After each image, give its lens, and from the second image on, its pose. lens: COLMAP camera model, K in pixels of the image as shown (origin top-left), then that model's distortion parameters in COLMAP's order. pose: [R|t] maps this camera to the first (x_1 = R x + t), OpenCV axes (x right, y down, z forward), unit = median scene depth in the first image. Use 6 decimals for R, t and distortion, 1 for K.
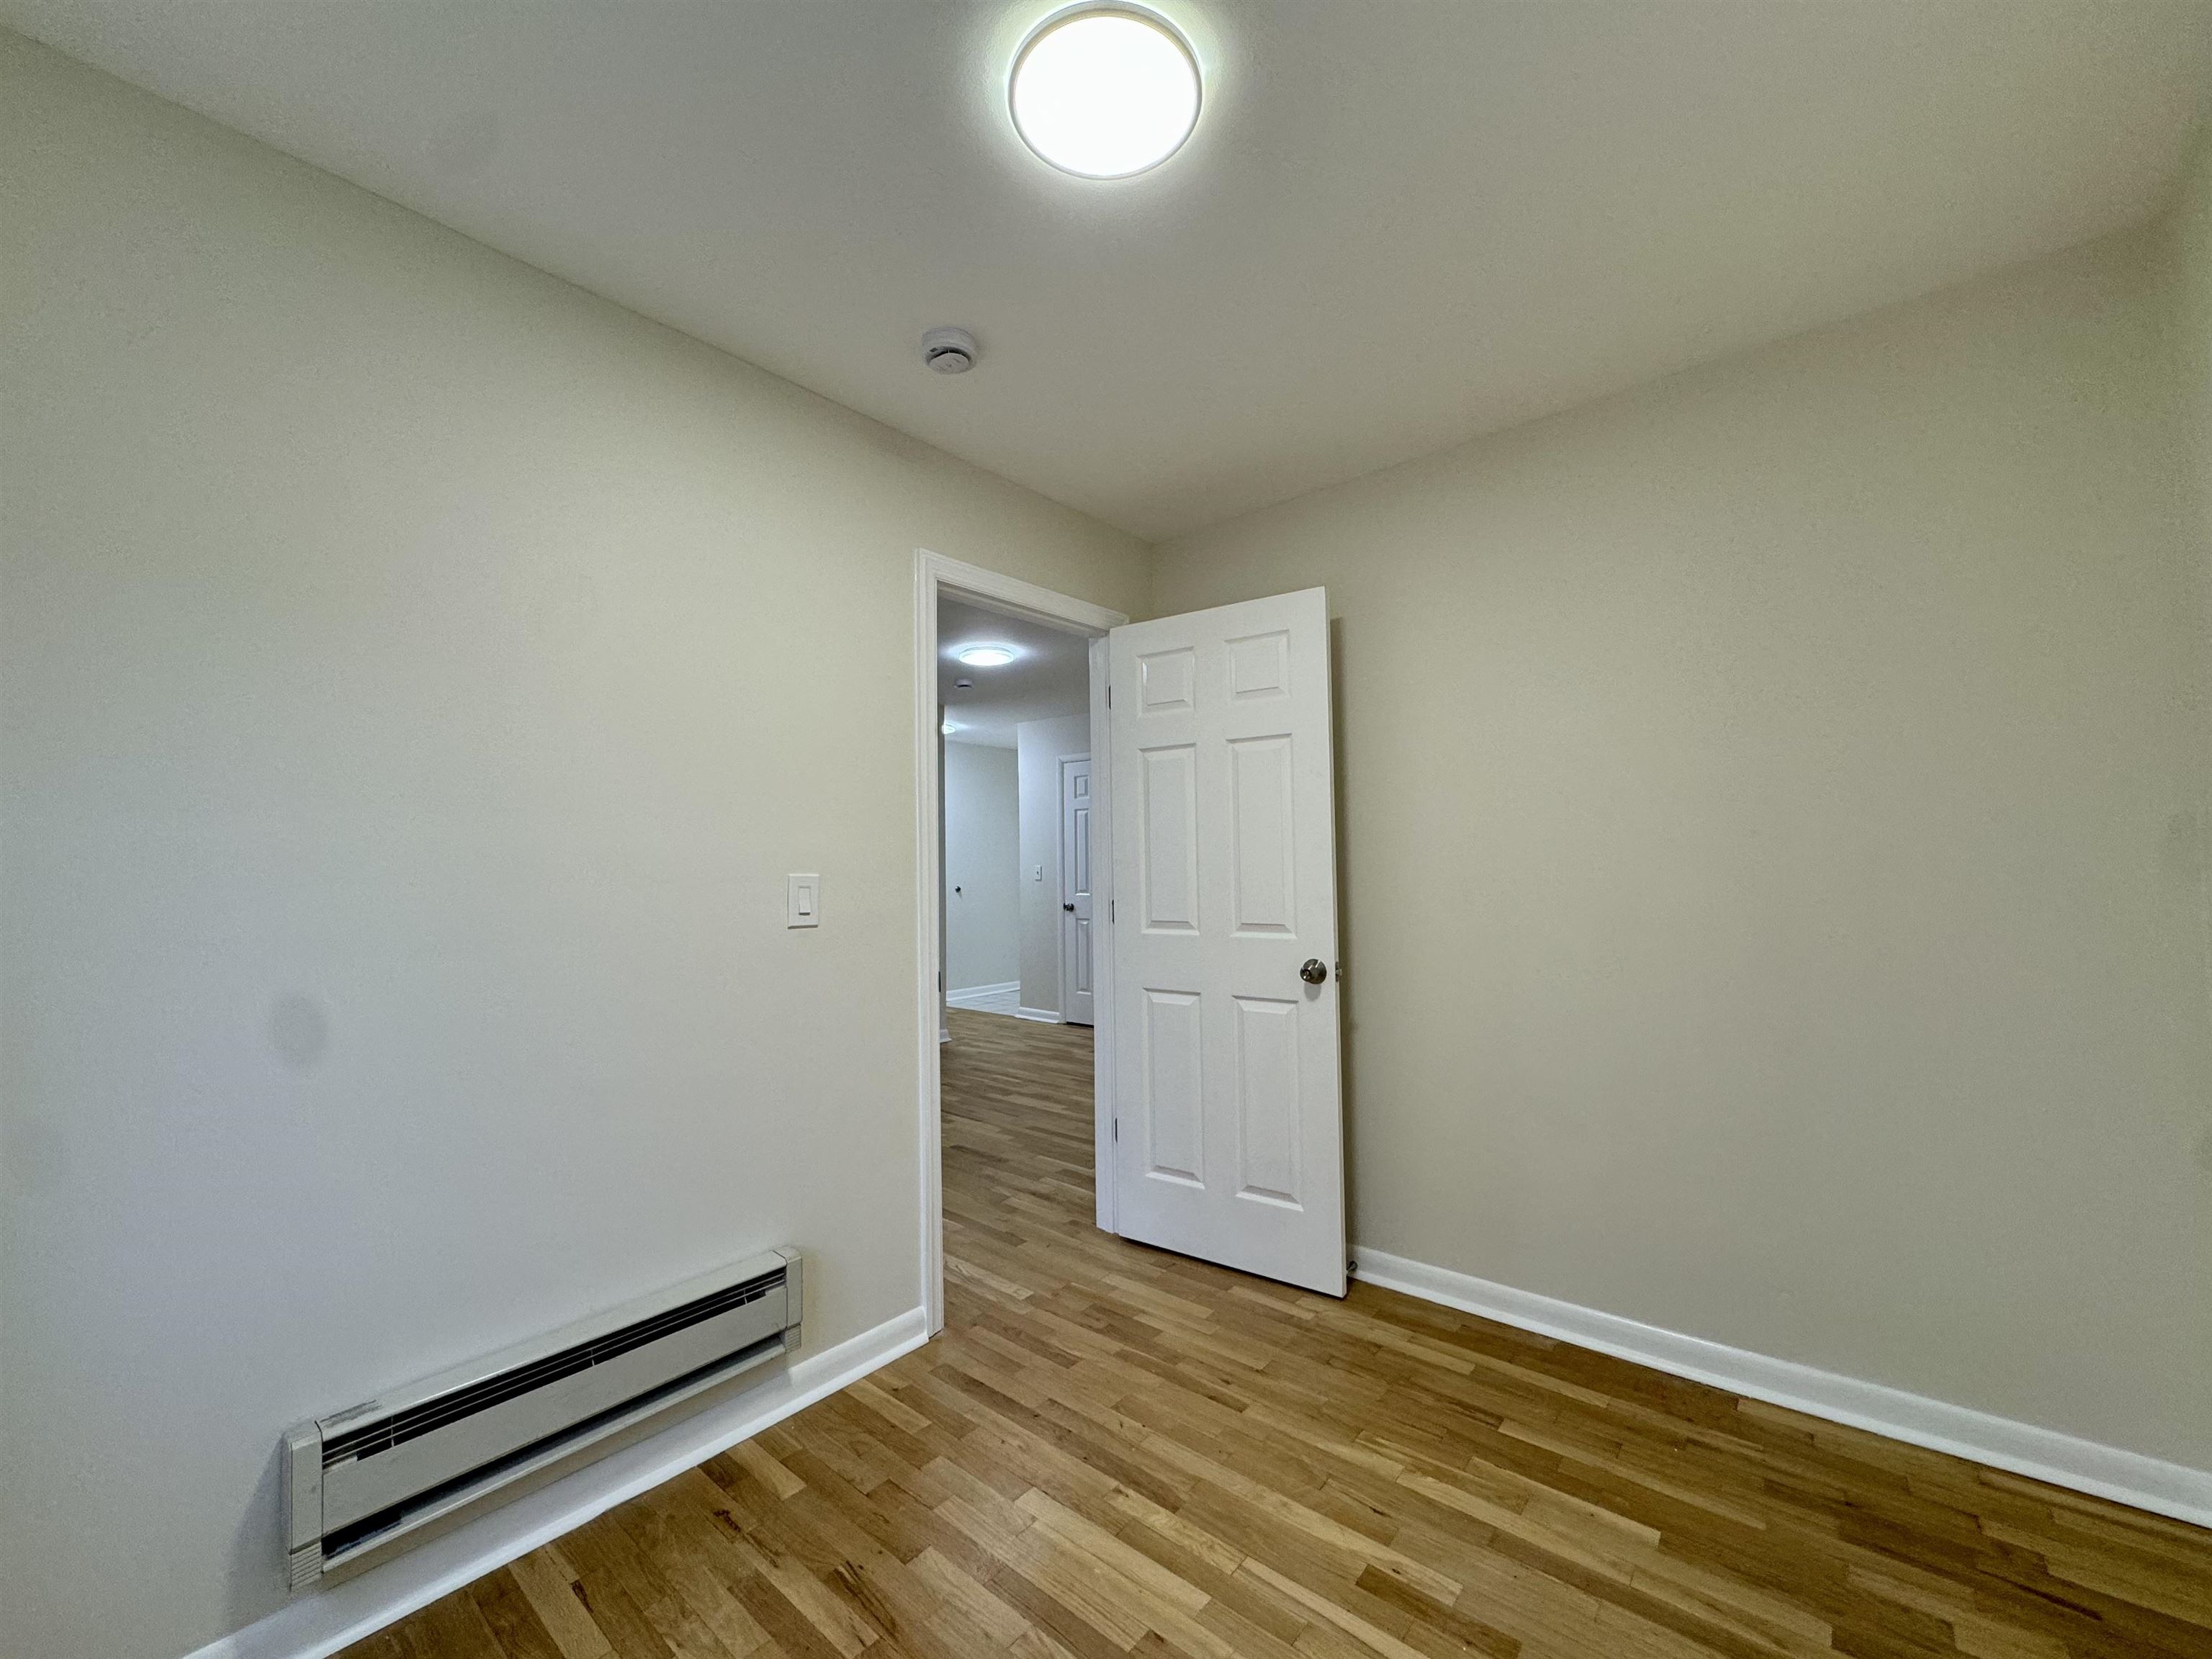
lens RADIAL K [[885.2, 0, 1104.3], [0, 885.2, 821.0], [0, 0, 1]] dist [-0.000768, -0.000067]
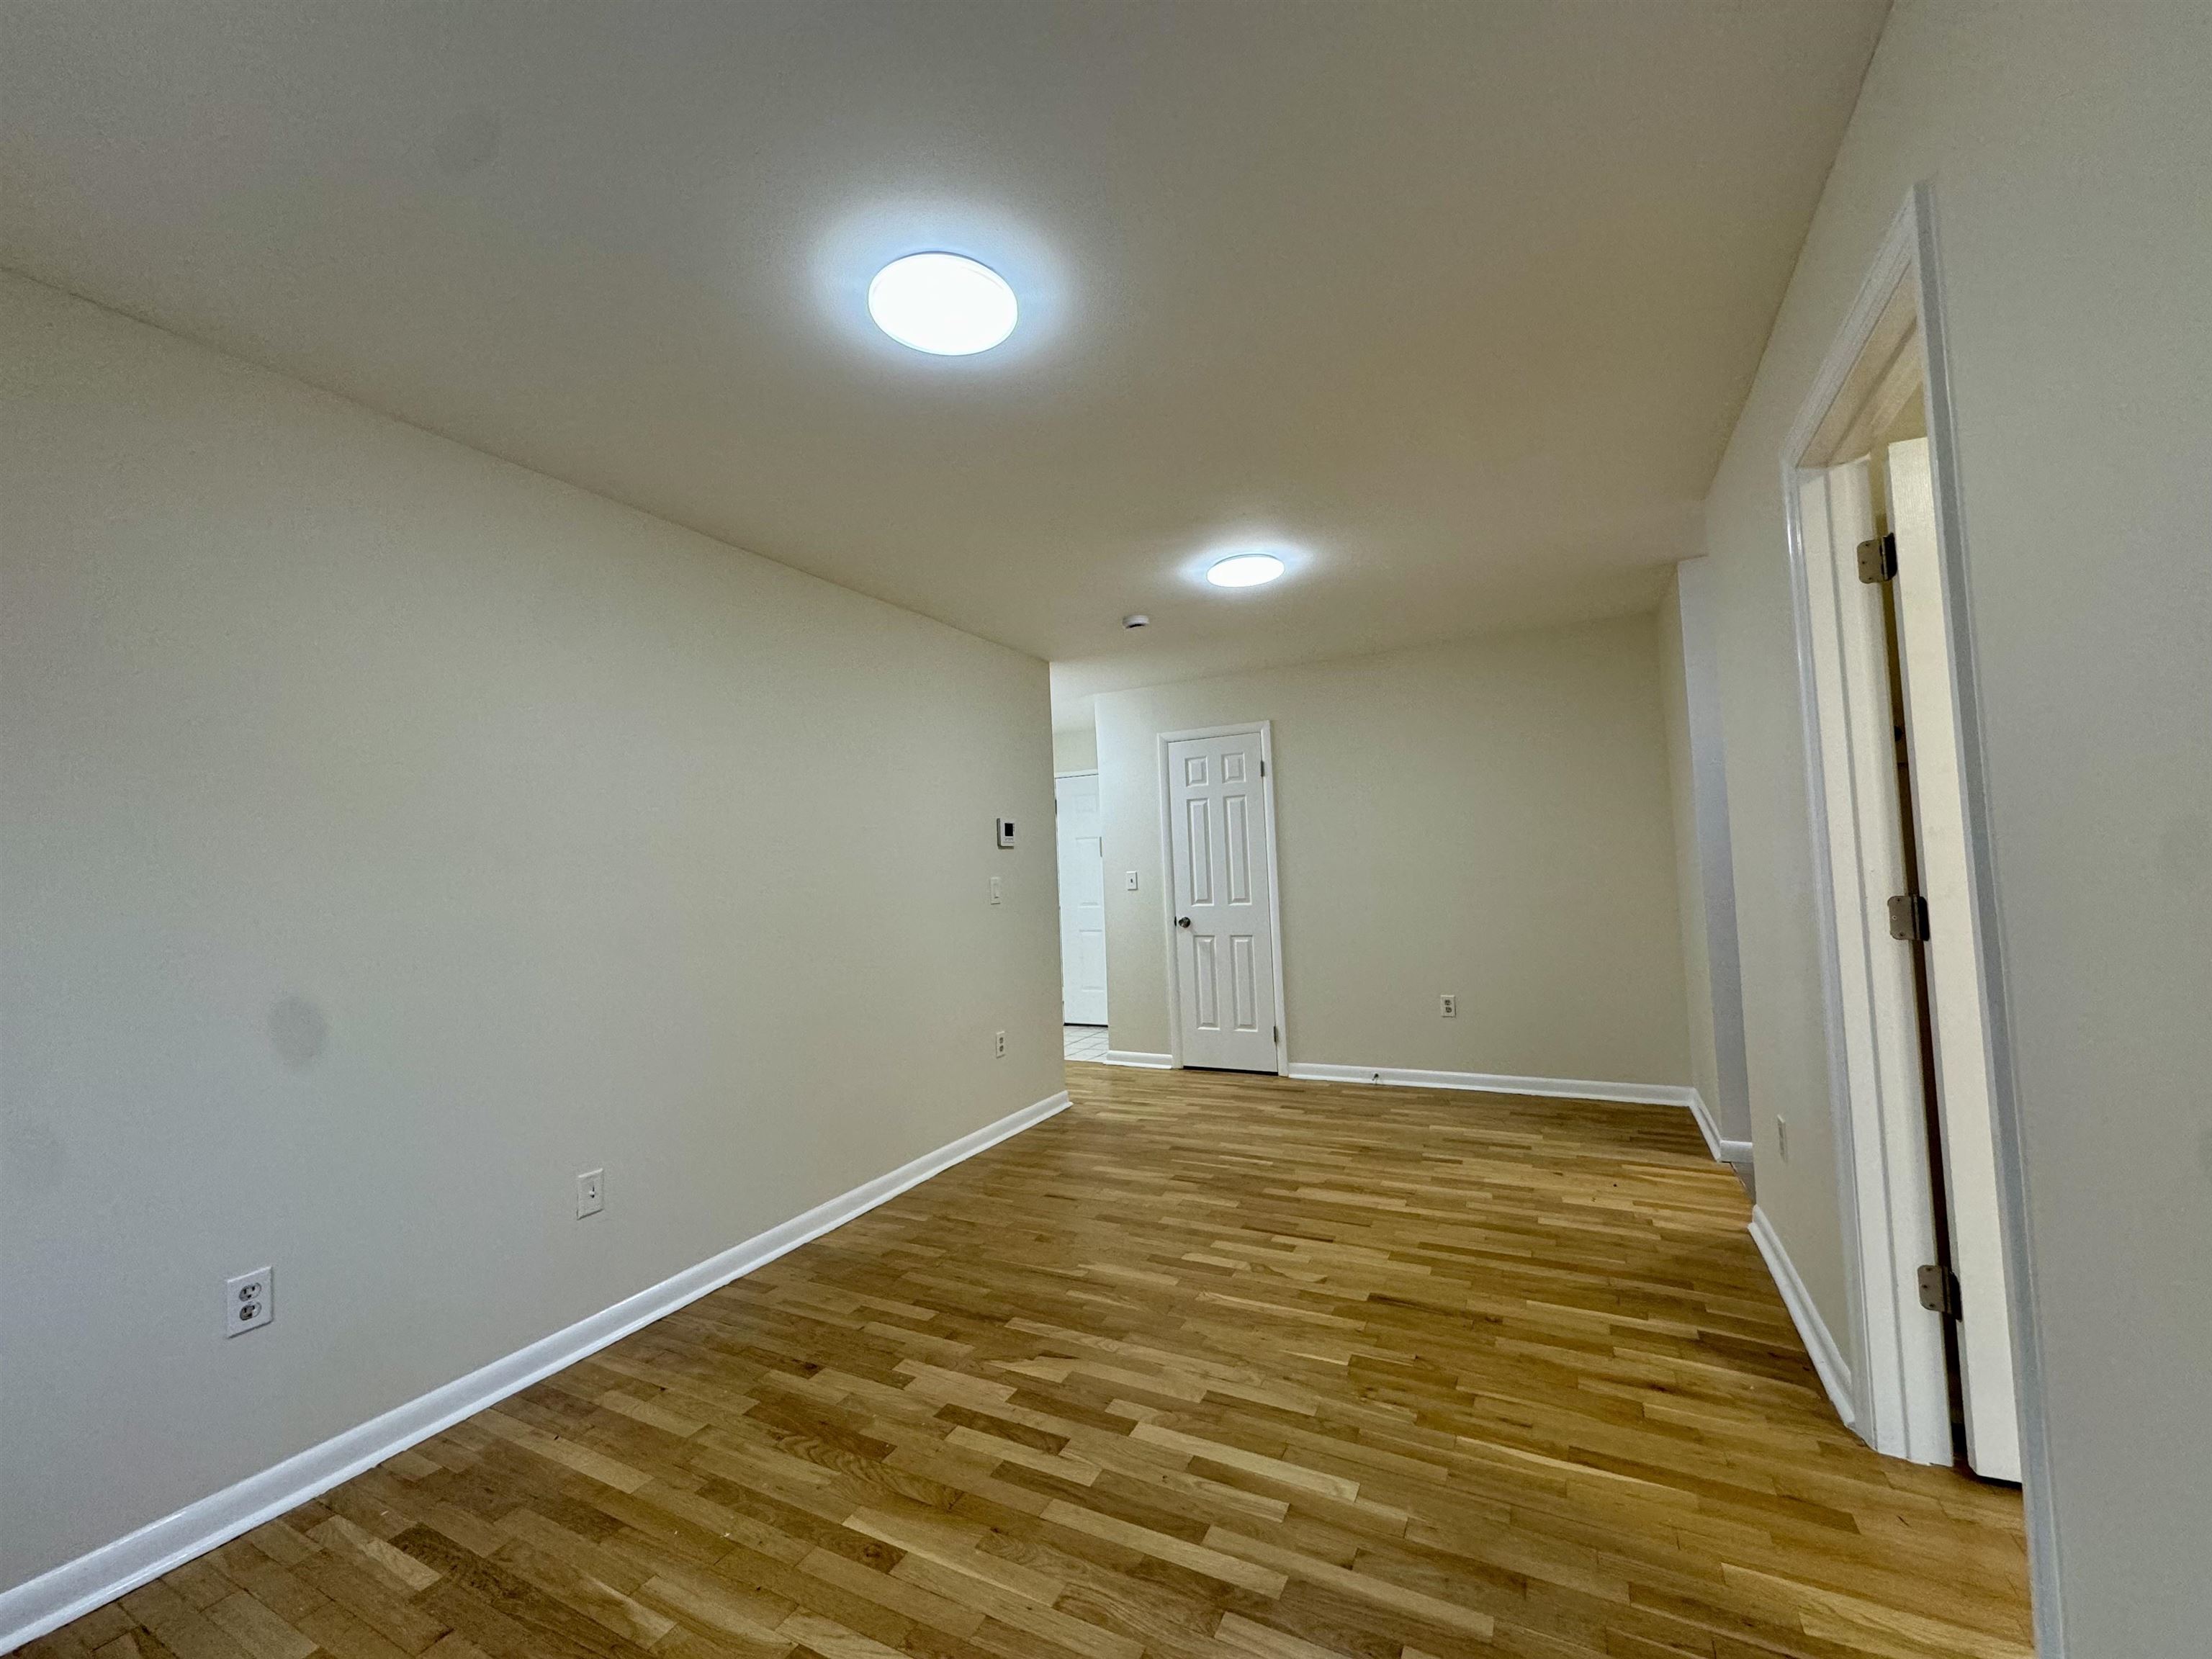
lens RADIAL K [[885.2, 0, 1110.8], [0, 885.2, 833.7], [0, 0, 1]] dist [-0.000768, -0.000067]
pose [[0.975930, -0.019587, 0.217203, -0.409840], [0.019674, 0.999805, 0.001762, 0.022101], [-0.217195, 0.002554, 0.976125, 0.347954]]
